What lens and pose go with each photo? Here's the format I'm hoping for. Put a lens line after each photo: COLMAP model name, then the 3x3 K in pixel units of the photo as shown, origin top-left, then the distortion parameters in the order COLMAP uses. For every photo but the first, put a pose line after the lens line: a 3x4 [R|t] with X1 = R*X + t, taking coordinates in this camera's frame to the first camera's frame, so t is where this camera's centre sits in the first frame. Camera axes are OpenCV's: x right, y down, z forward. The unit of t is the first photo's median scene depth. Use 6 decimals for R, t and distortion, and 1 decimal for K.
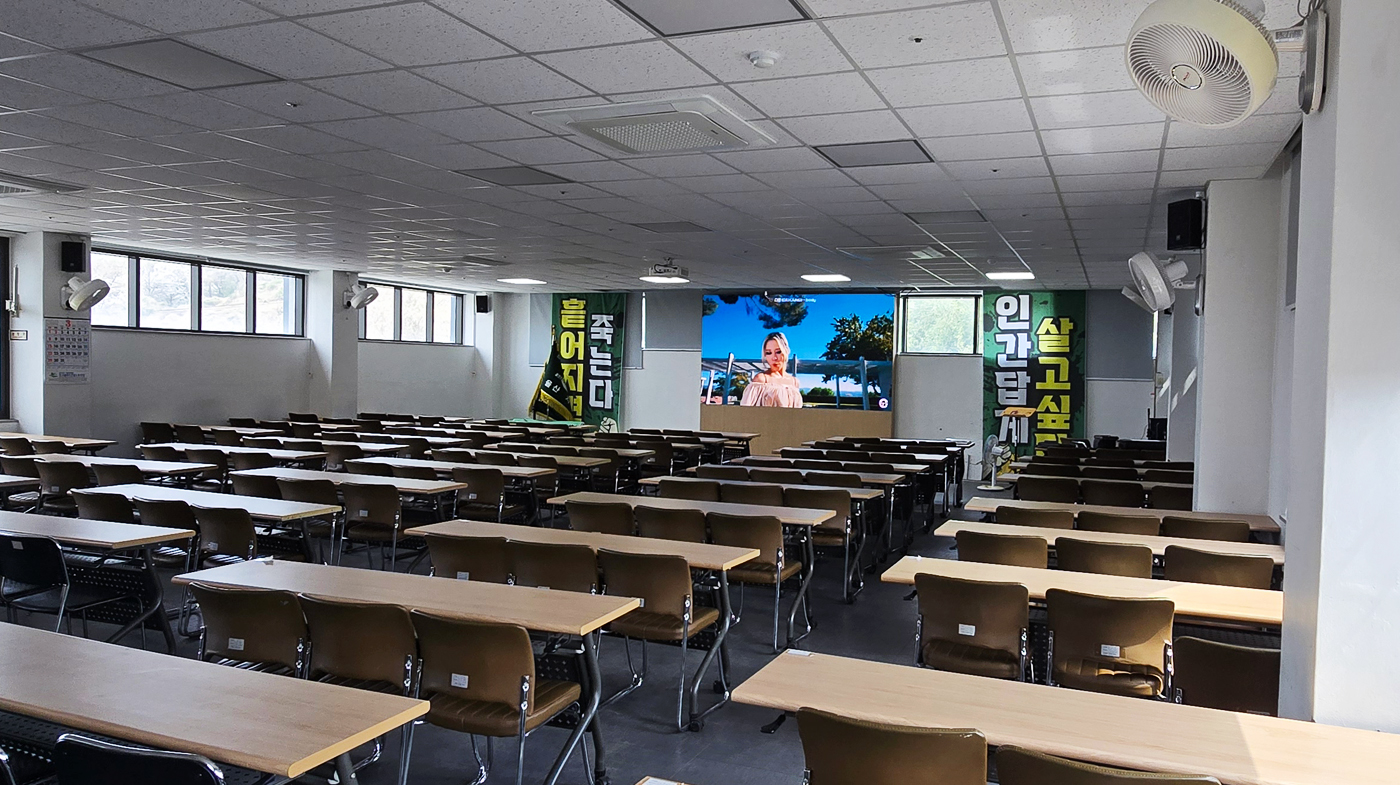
lens RADIAL K [[880.0, 0, 700.0], [0, 880.0, 392.5], [0, 0, 1]] dist [-0.001865, -0.001870]
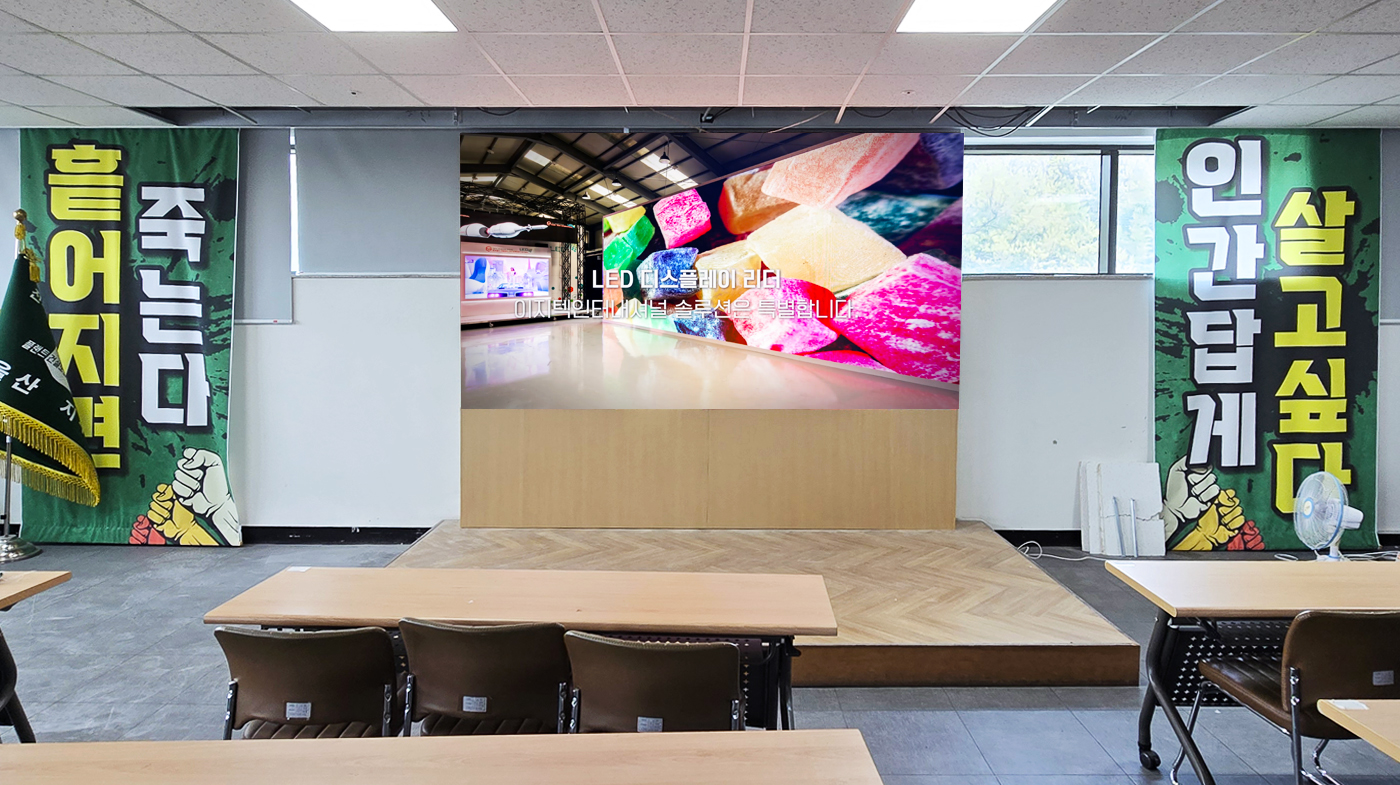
lens RADIAL K [[788.7, 0, 590.6], [0, 788.7, 334.0], [0, 0, 1]] dist [0.000045, -0.000061]
pose [[0.919891, -0.032610, 0.390817, -0.079839], [0.031919, 0.999456, 0.008264, -0.020362], [-0.390874, 0.004873, 0.920431, 0.612176]]
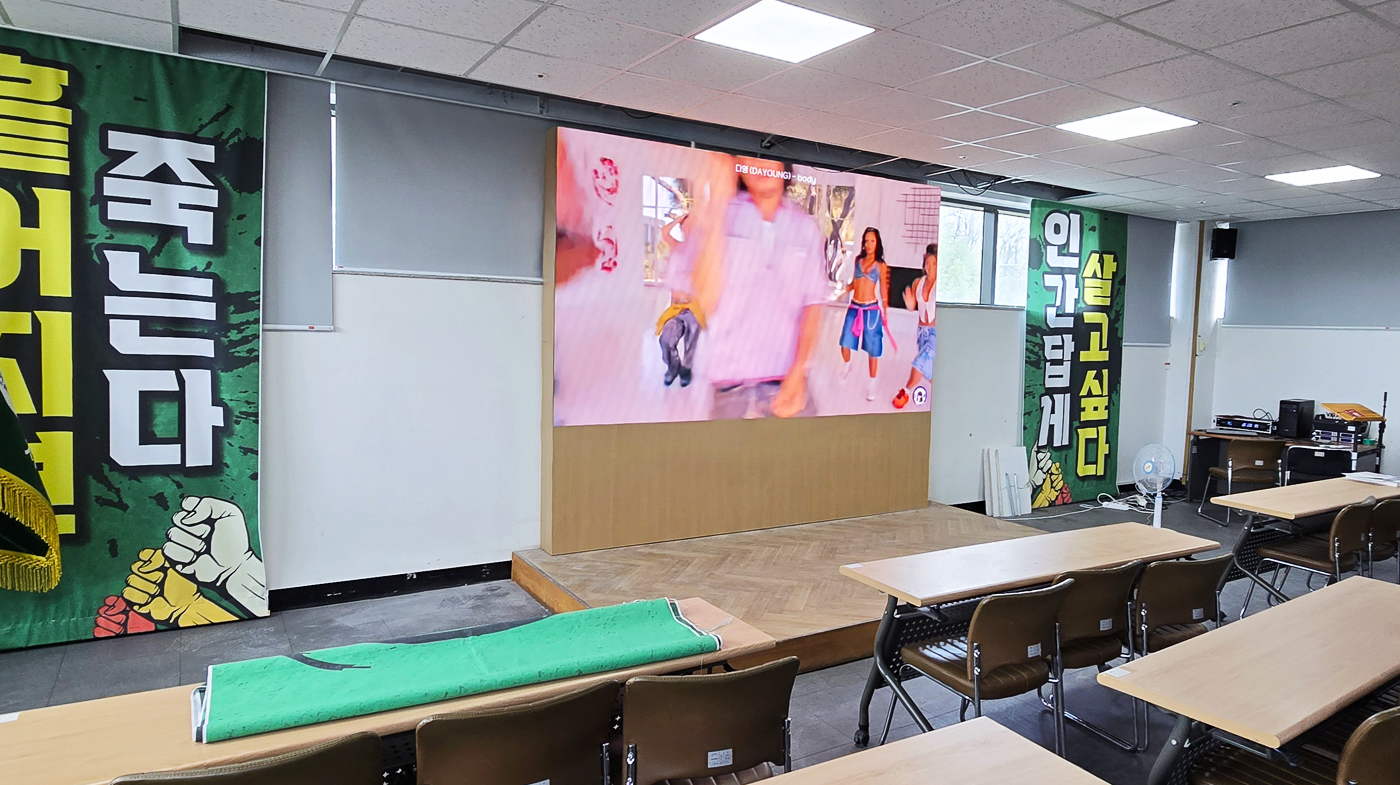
lens RADIAL K [[880.0, 0, 700.0], [0, 880.0, 392.5], [0, 0, 1]] dist [-0.001865, -0.001870]
pose [[0.548776, -0.070186, 0.833018, -0.257325], [0.009508, 0.996929, 0.077733, -0.027736], [-0.835915, -0.034737, 0.547758, 0.708100]]
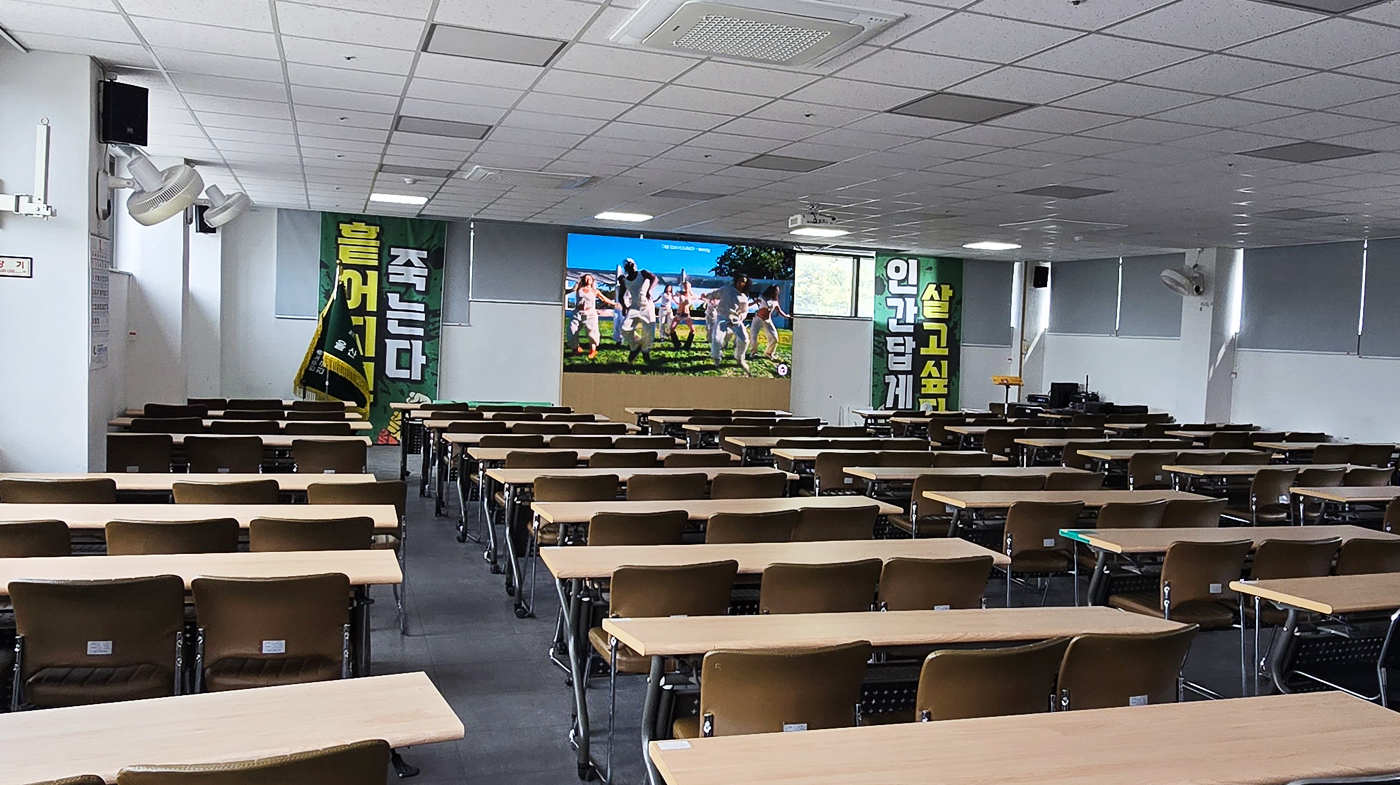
lens RADIAL K [[1098.5, 0, 591.8], [0, 1098.5, 388.2], [0, 0, 1]] dist [-0.004520, -0.004414]
pose [[0.776452, -0.025867, 0.629645, -0.565499], [-0.004709, 0.998891, 0.046843, -0.018005], [-0.630159, -0.039337, 0.775469, 0.211563]]
